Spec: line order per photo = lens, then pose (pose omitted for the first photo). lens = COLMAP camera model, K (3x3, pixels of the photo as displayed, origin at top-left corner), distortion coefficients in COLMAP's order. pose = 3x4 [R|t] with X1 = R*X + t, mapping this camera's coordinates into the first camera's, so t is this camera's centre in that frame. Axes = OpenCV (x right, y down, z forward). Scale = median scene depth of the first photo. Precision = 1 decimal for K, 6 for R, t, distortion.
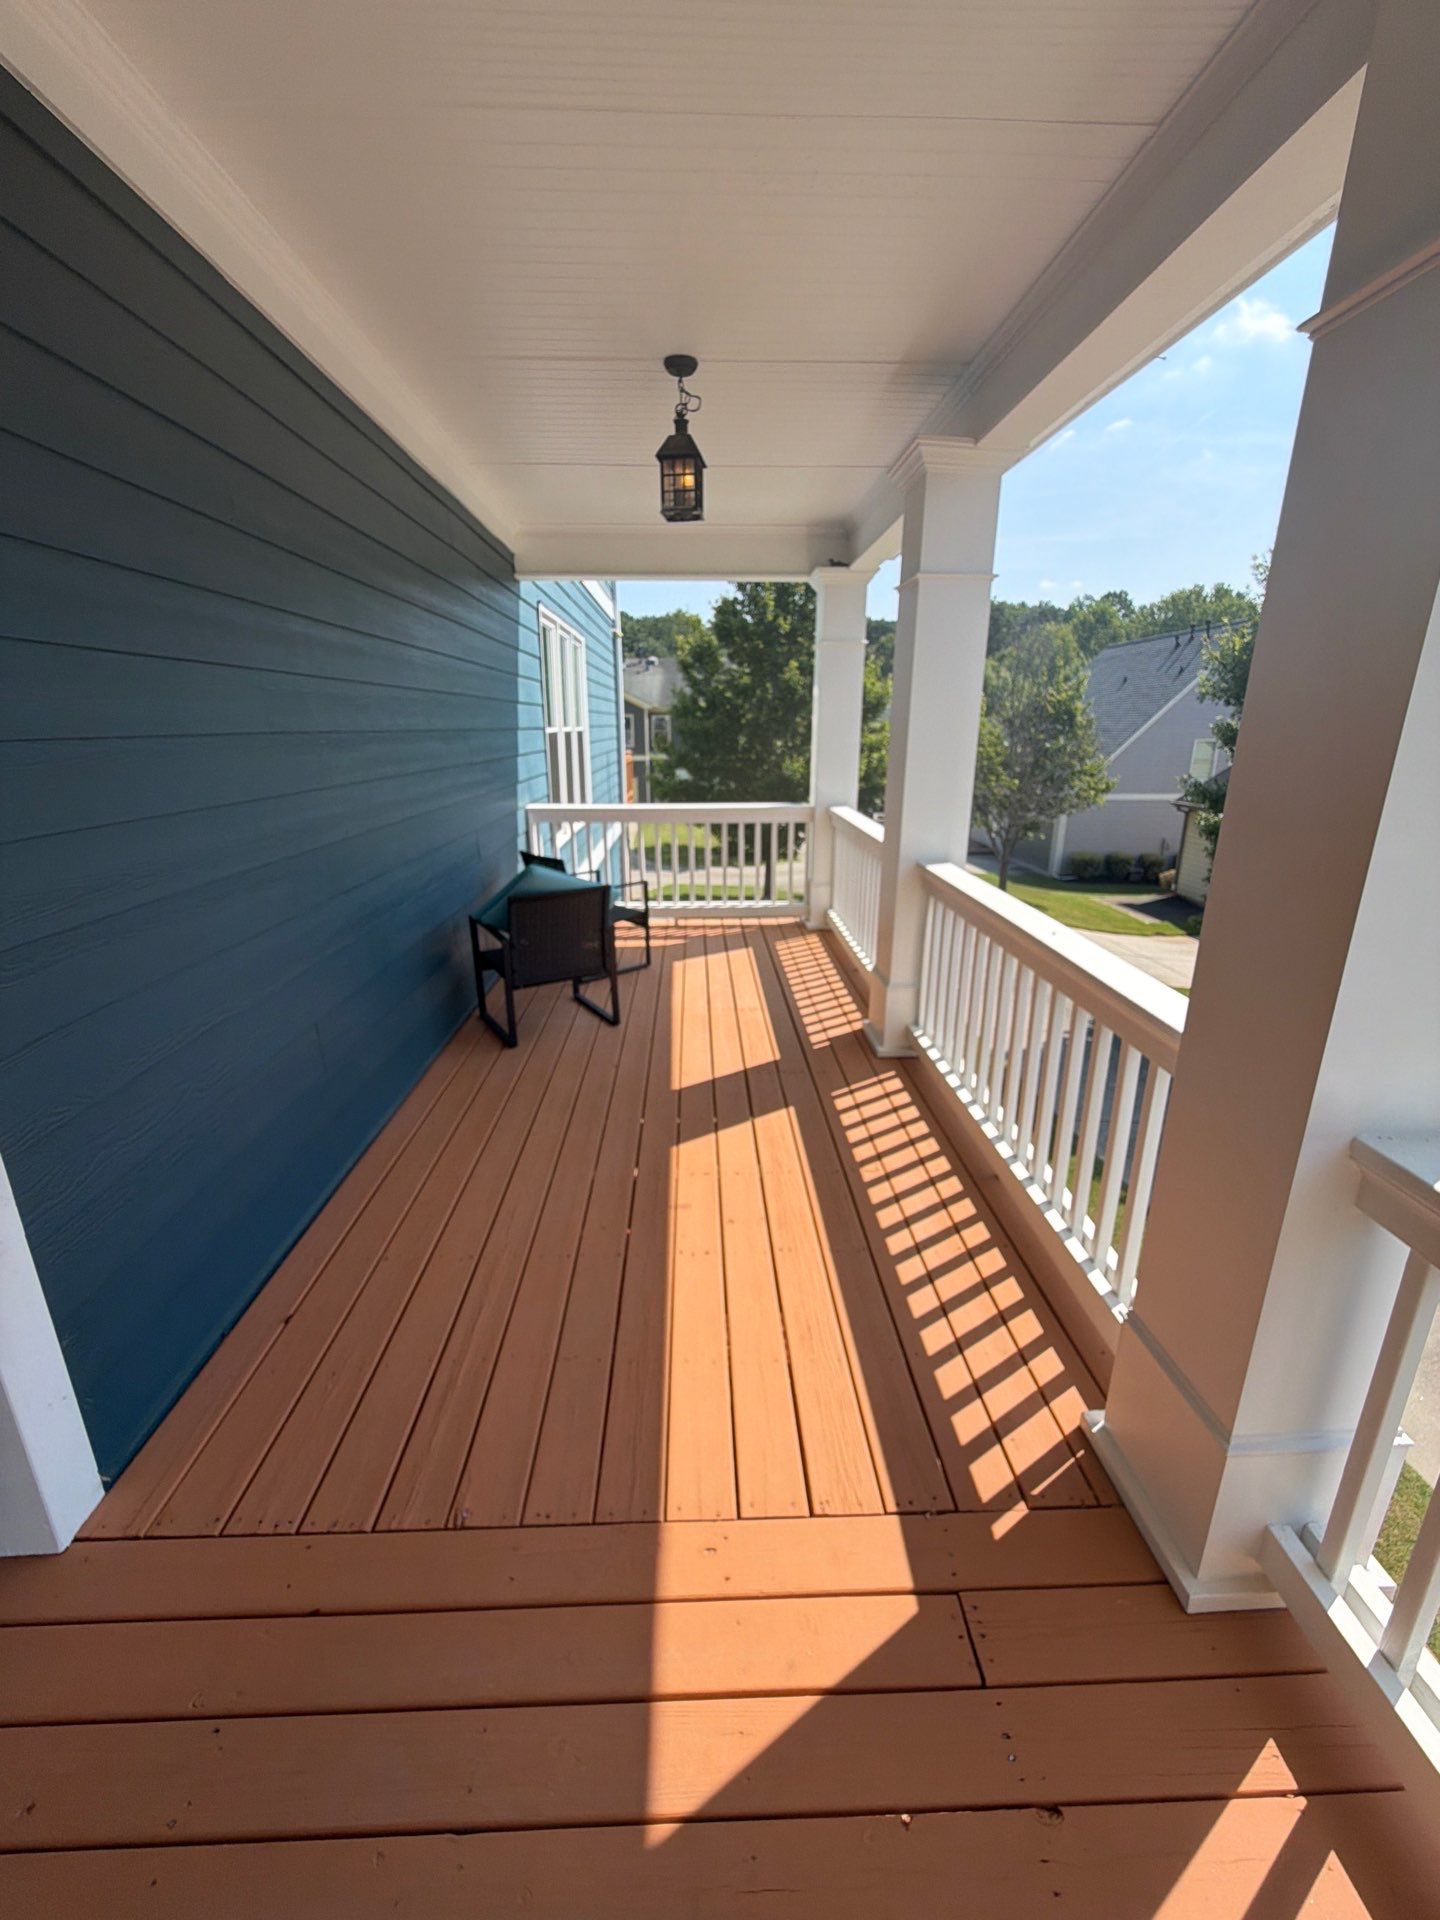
lens RADIAL K [[768.4, 0, 721.8], [0, 768.4, 956.6], [0, 0, 1]] dist [-0.000071, 0.000399]
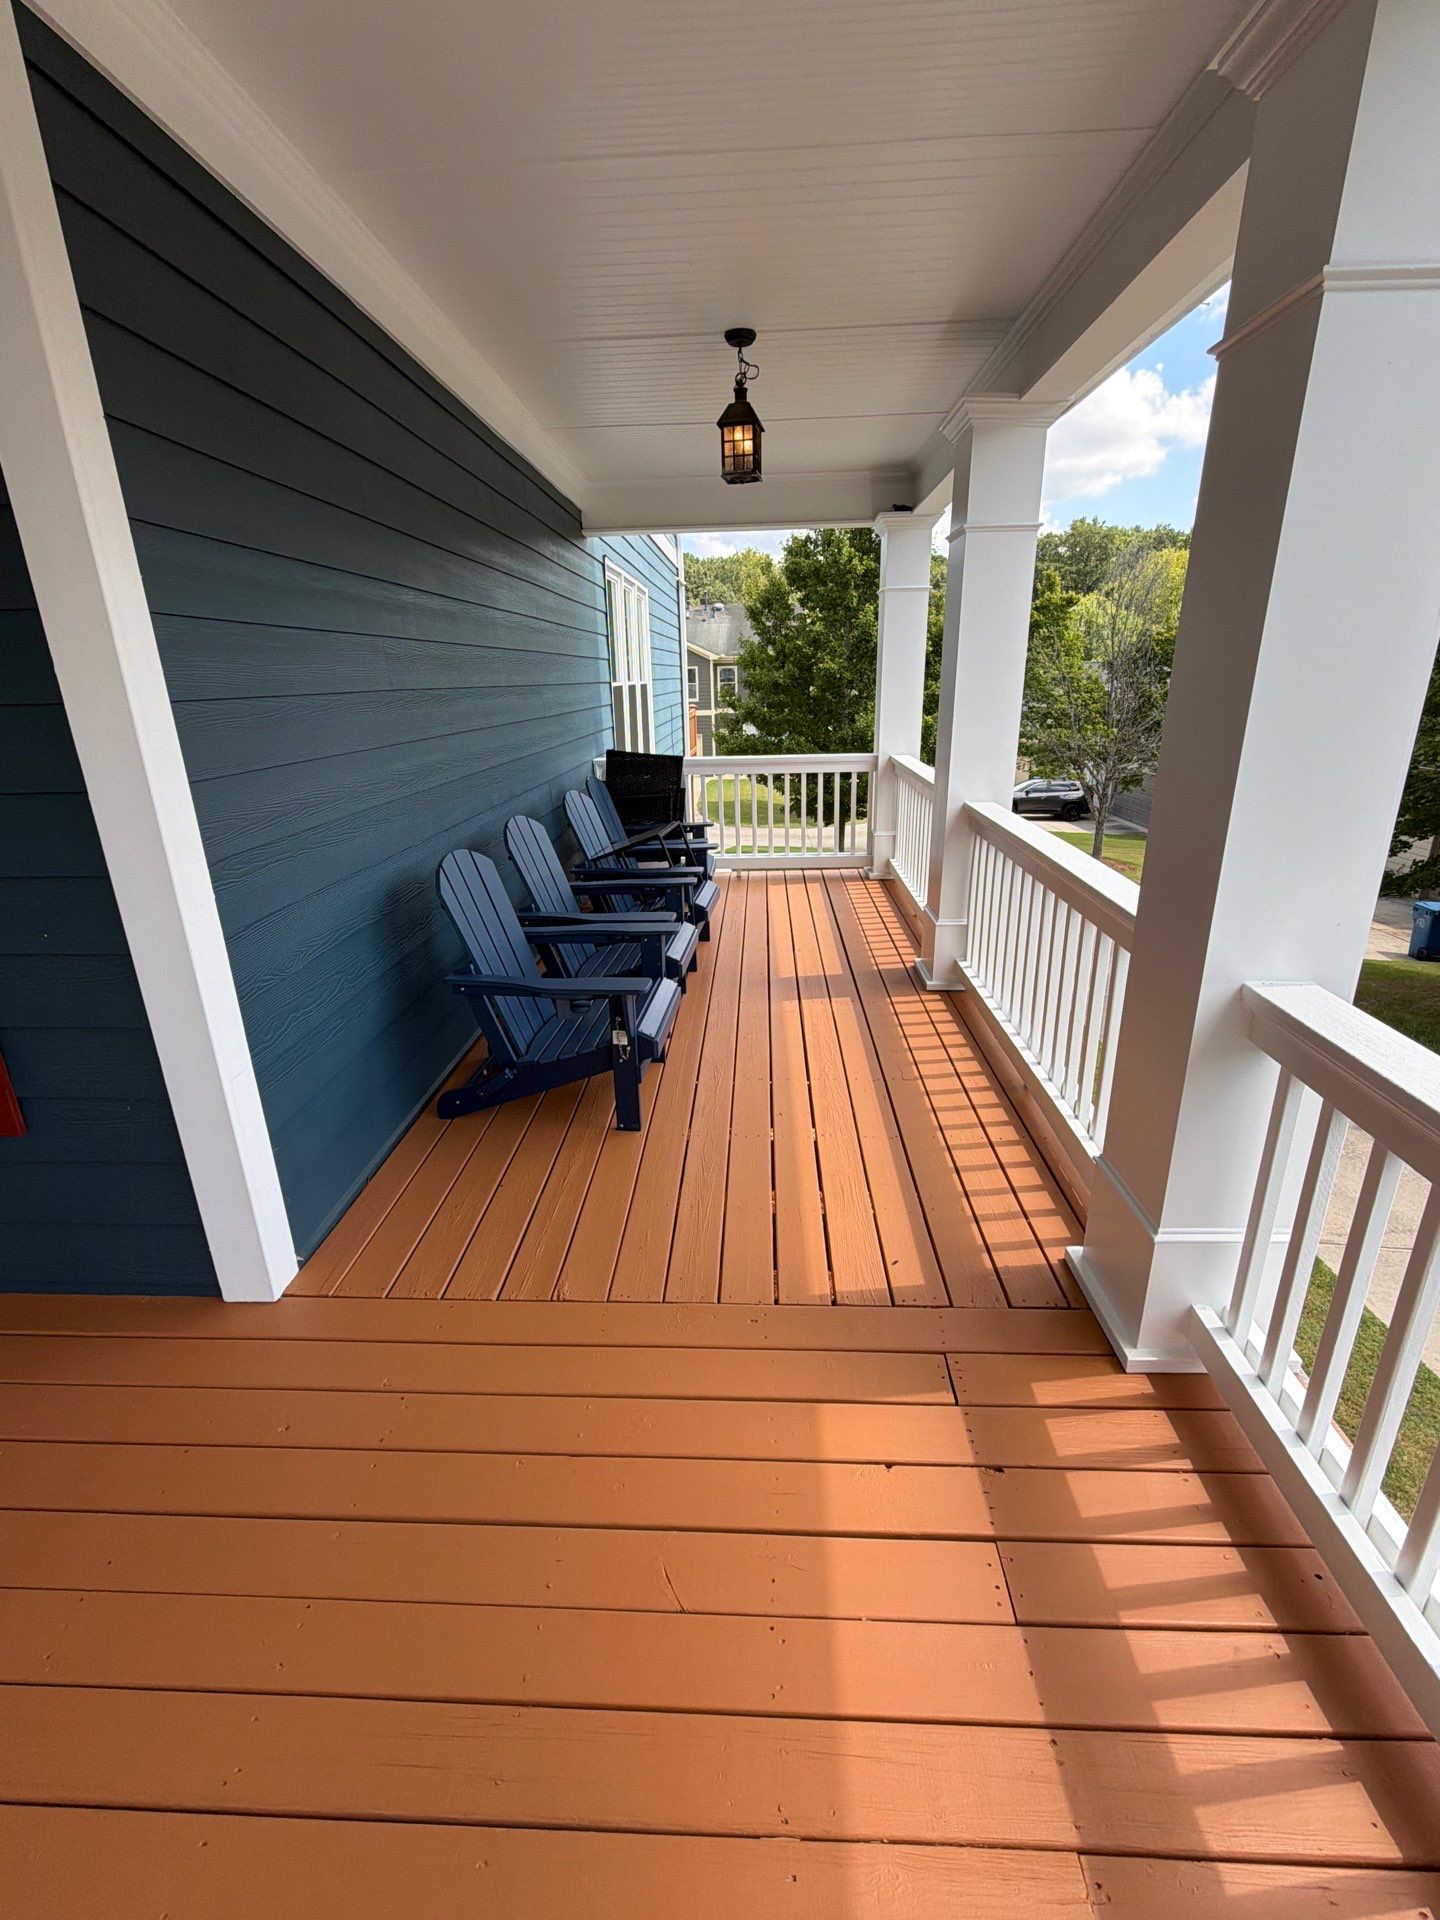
lens RADIAL K [[827.4, 0, 722.8], [0, 827.4, 958.5], [0, 0, 1]] dist [0.000920, -0.000456]
pose [[0.996448, 0.005358, -0.084037, 0.020297], [-0.002336, 0.999348, 0.036025, 0.048439], [0.084176, -0.035701, 0.995811, -0.156184]]
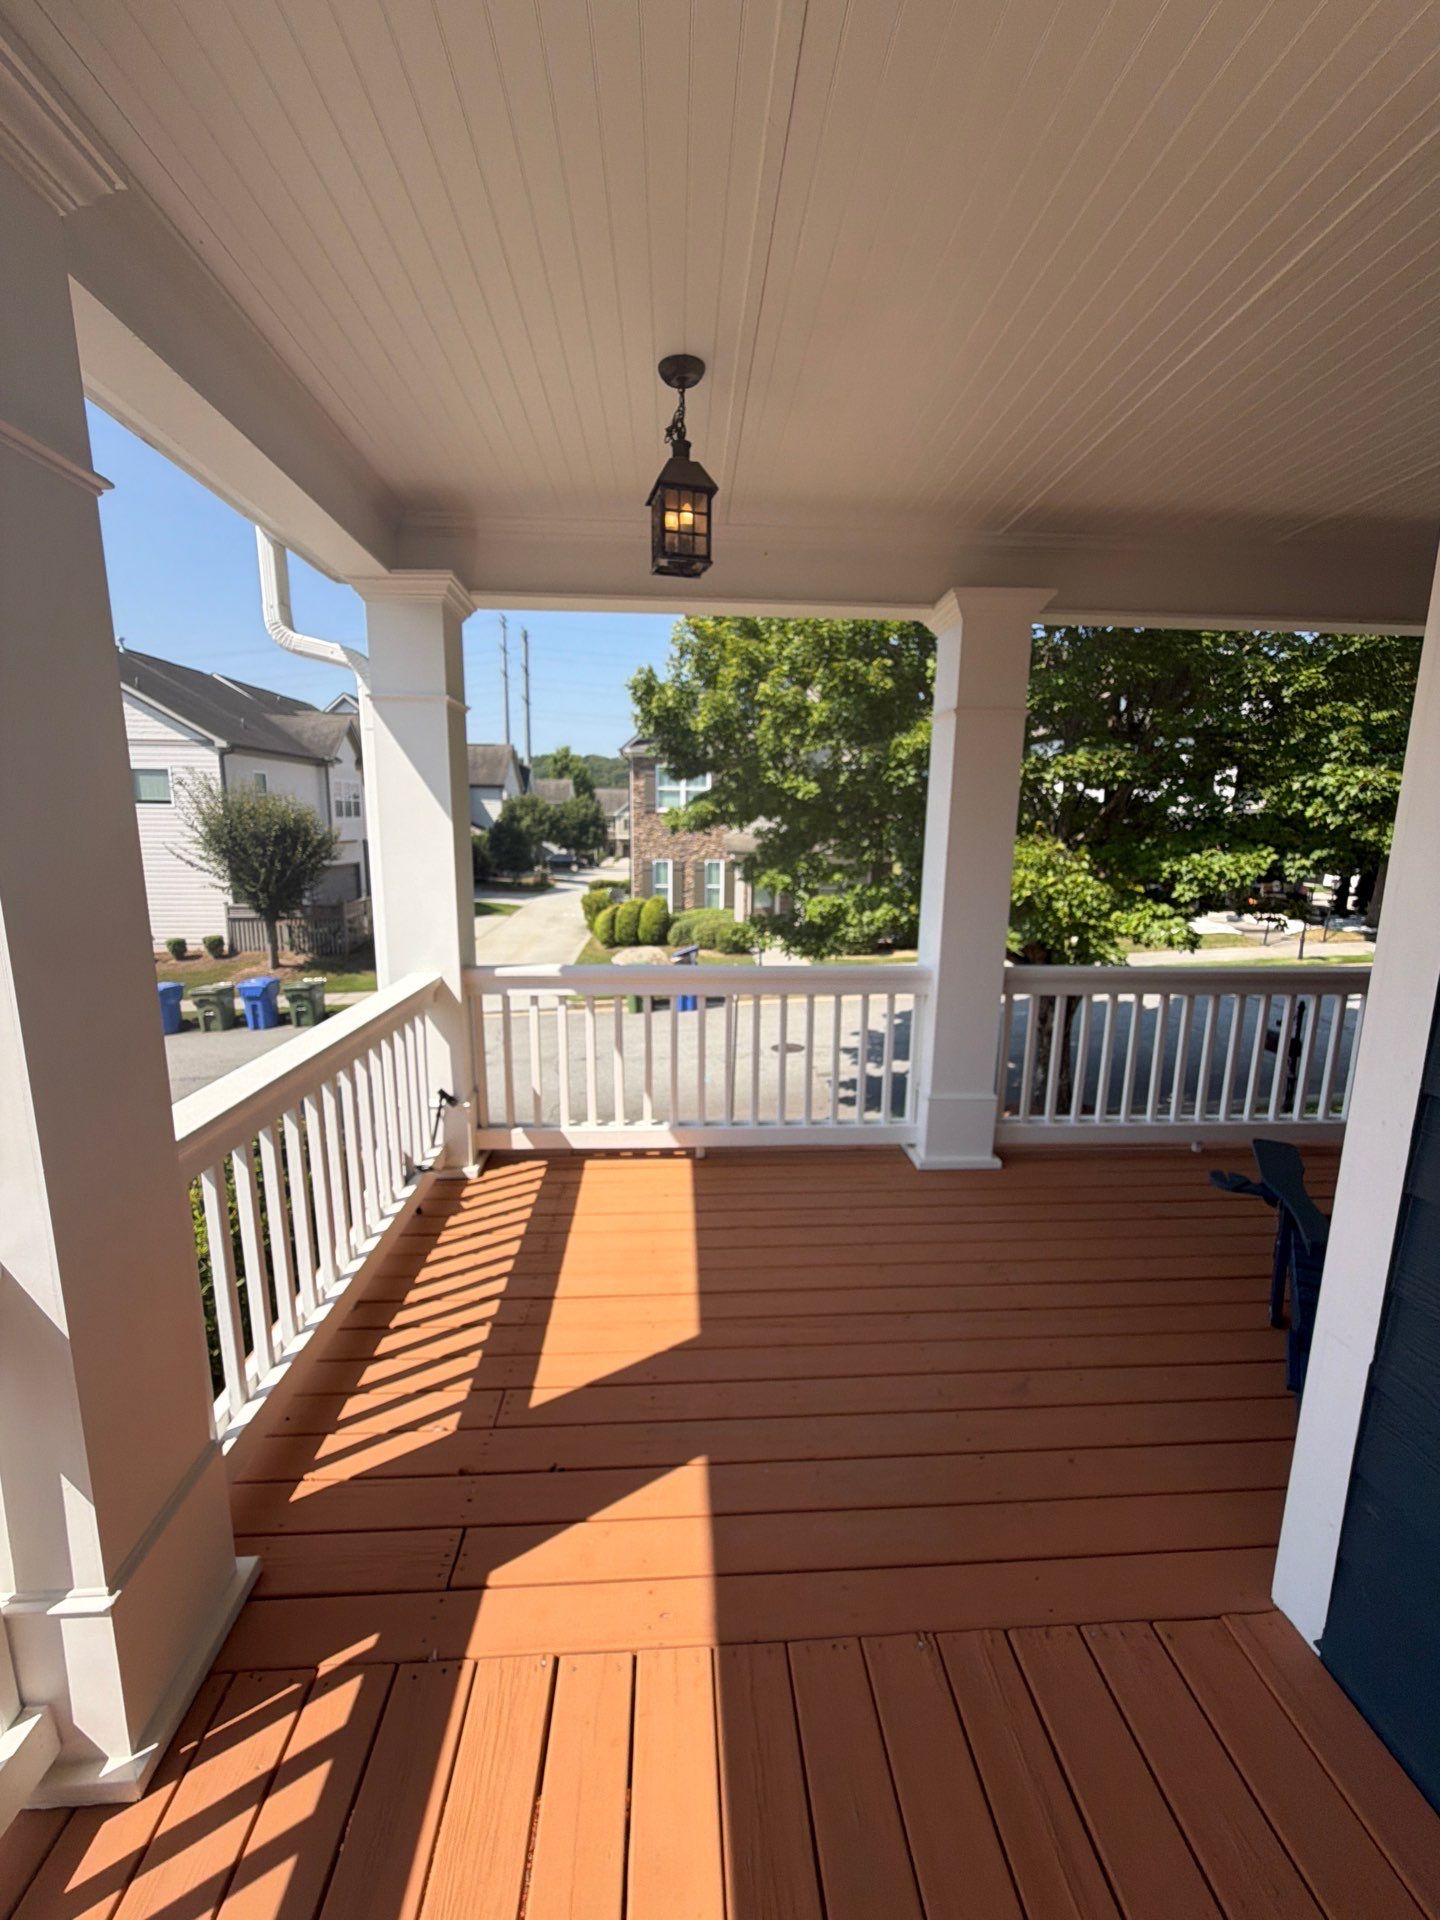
lens RADIAL K [[827.4, 0, 721.4], [0, 827.4, 962.2], [0, 0, 1]] dist [0.000920, -0.000456]
pose [[-0.999864, 0.000258, -0.016490, -0.030079], [-0.007385, 0.887025, 0.461663, -0.219398], [0.014747, 0.461722, -0.886902, 0.661665]]
